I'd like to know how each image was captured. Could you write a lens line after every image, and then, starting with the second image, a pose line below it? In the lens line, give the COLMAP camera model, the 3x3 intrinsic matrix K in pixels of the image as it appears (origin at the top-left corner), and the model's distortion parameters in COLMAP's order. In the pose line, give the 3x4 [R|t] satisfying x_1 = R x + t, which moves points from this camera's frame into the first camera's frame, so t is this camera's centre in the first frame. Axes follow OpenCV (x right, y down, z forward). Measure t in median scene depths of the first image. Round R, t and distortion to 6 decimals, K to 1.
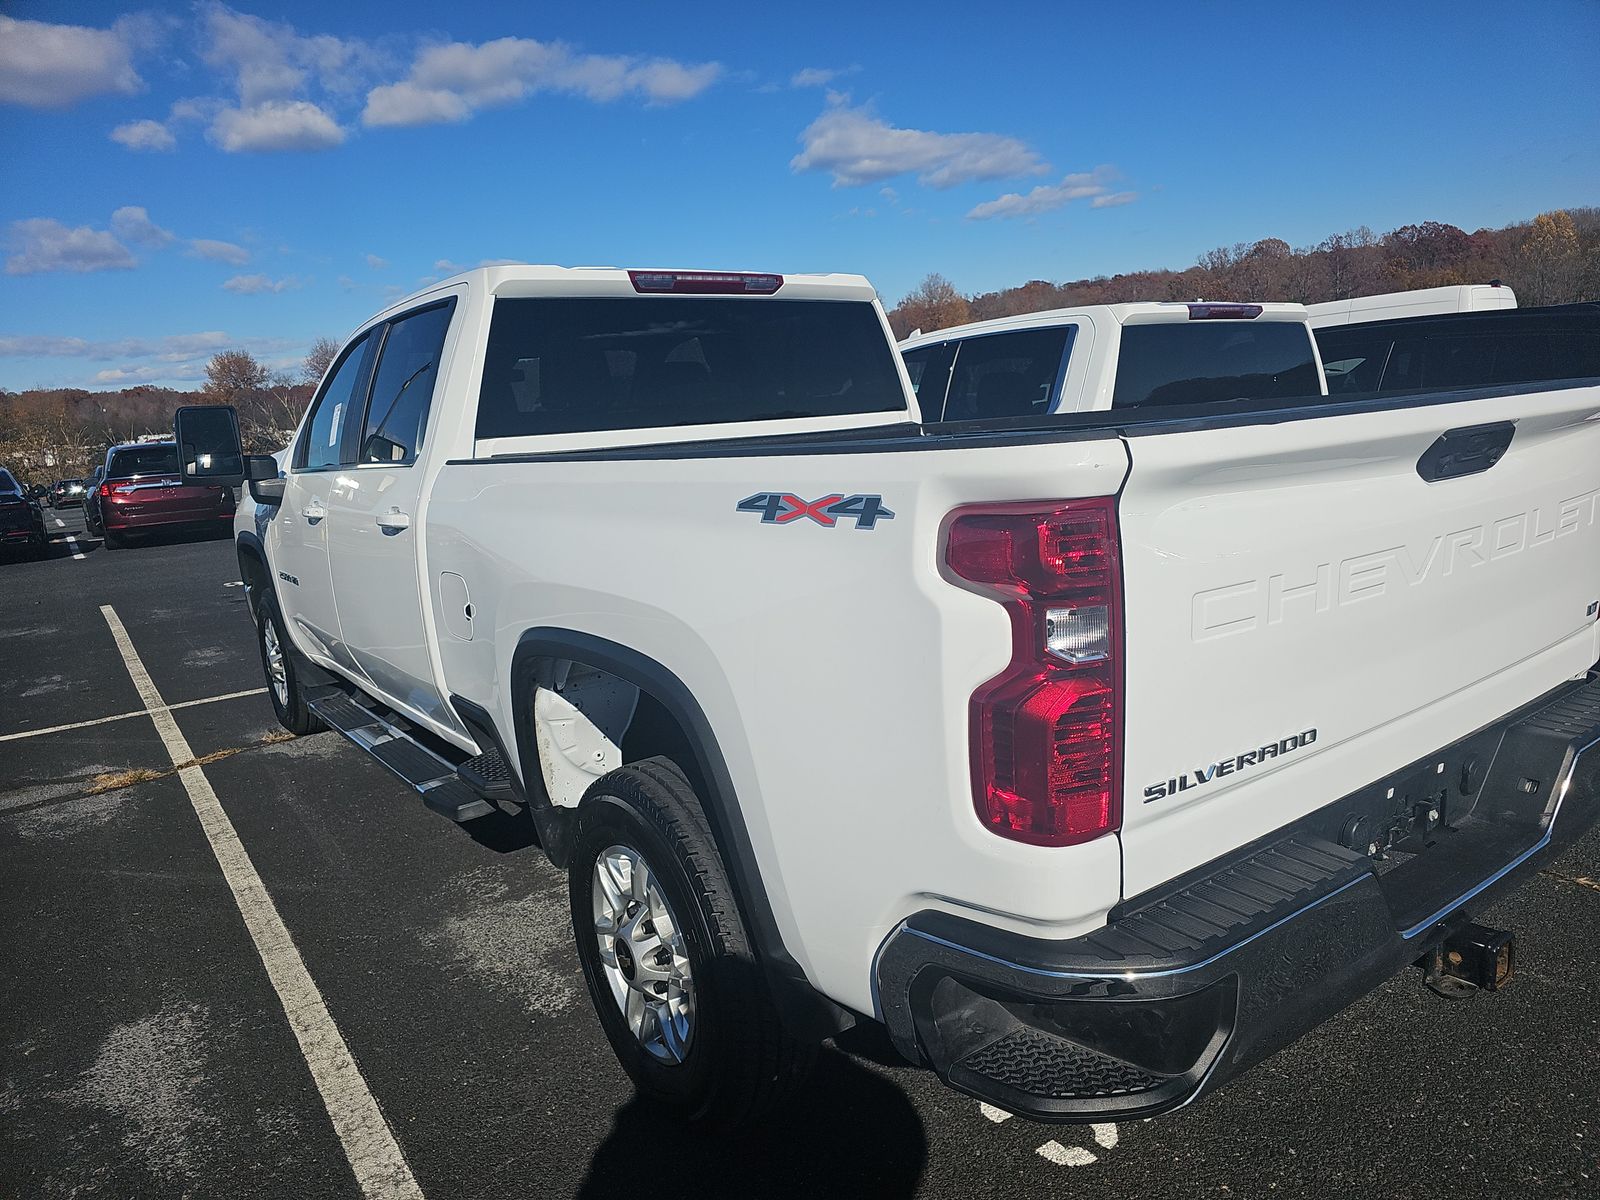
lens RADIAL K [[1115.5, 0, 794.5], [0, 1115.5, 637.4], [0, 0, 1]] dist [0.067908, -0.073836]
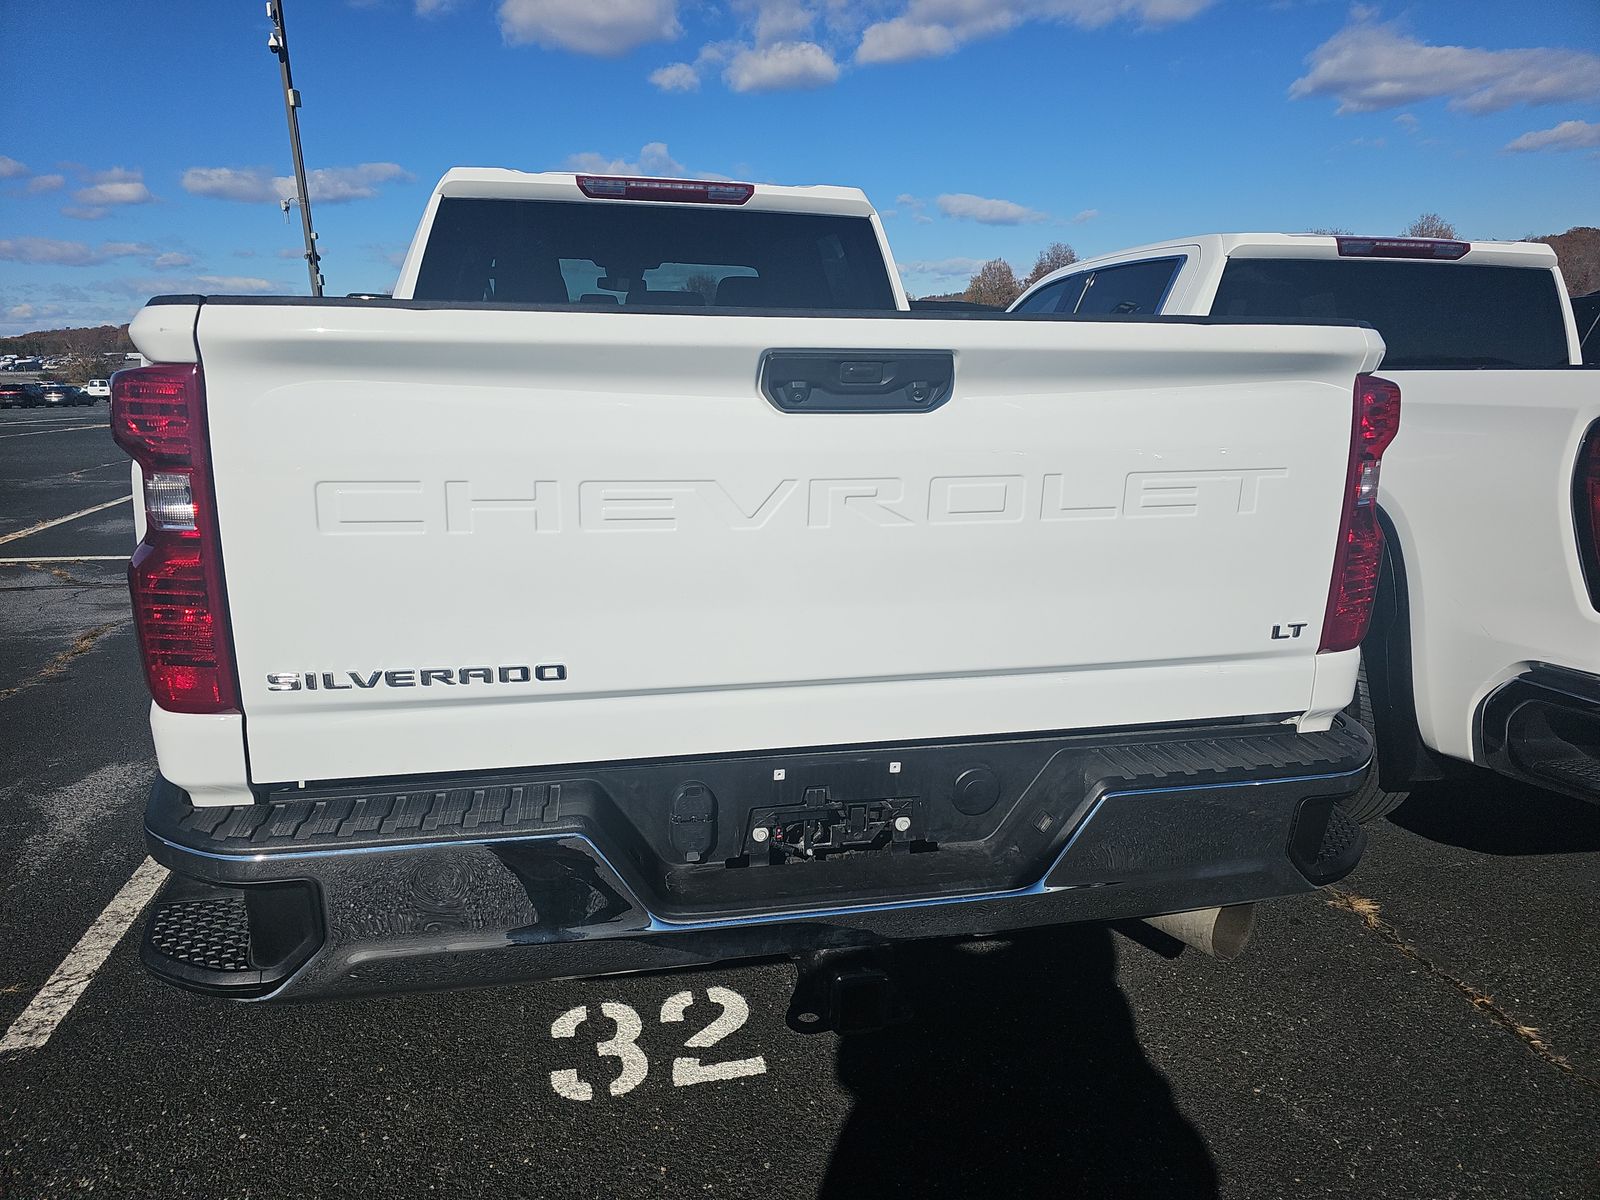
lens RADIAL K [[1121.1, 0, 814.1], [0, 1121.1, 620.6], [0, 0, 1]] dist [0.052734, -0.047912]
pose [[0.909310, 0.161063, -0.383686, 0.069214], [-0.148026, 0.986944, 0.063486, -0.002865], [0.388901, -0.000933, 0.921279, 0.017212]]
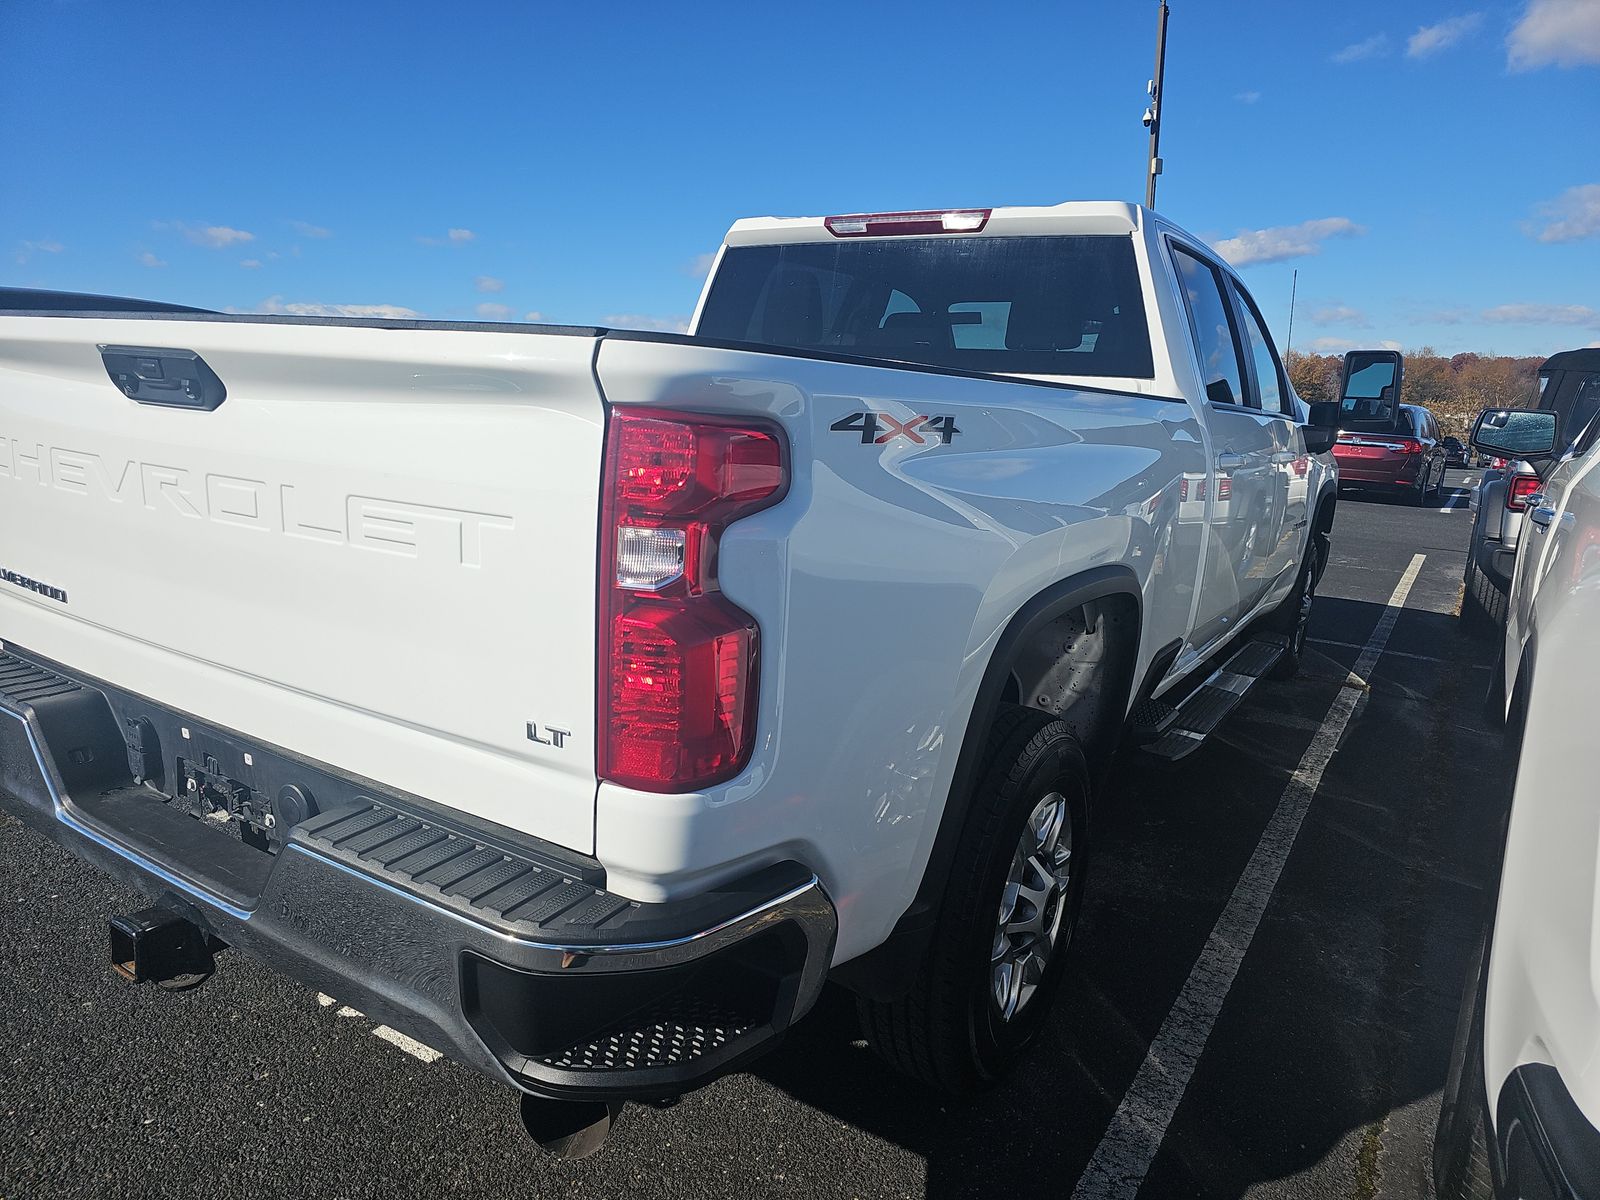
lens RADIAL K [[1134.3, 0, 800.0], [0, 1134.3, 600.0], [0, 0, 1]] dist [0.035526, 0.006602]
pose [[0.297880, 0.252857, -0.920506, 0.124623], [-0.264340, 0.948422, 0.174984, -0.022173], [0.917274, 0.191202, 0.349356, 0.090137]]
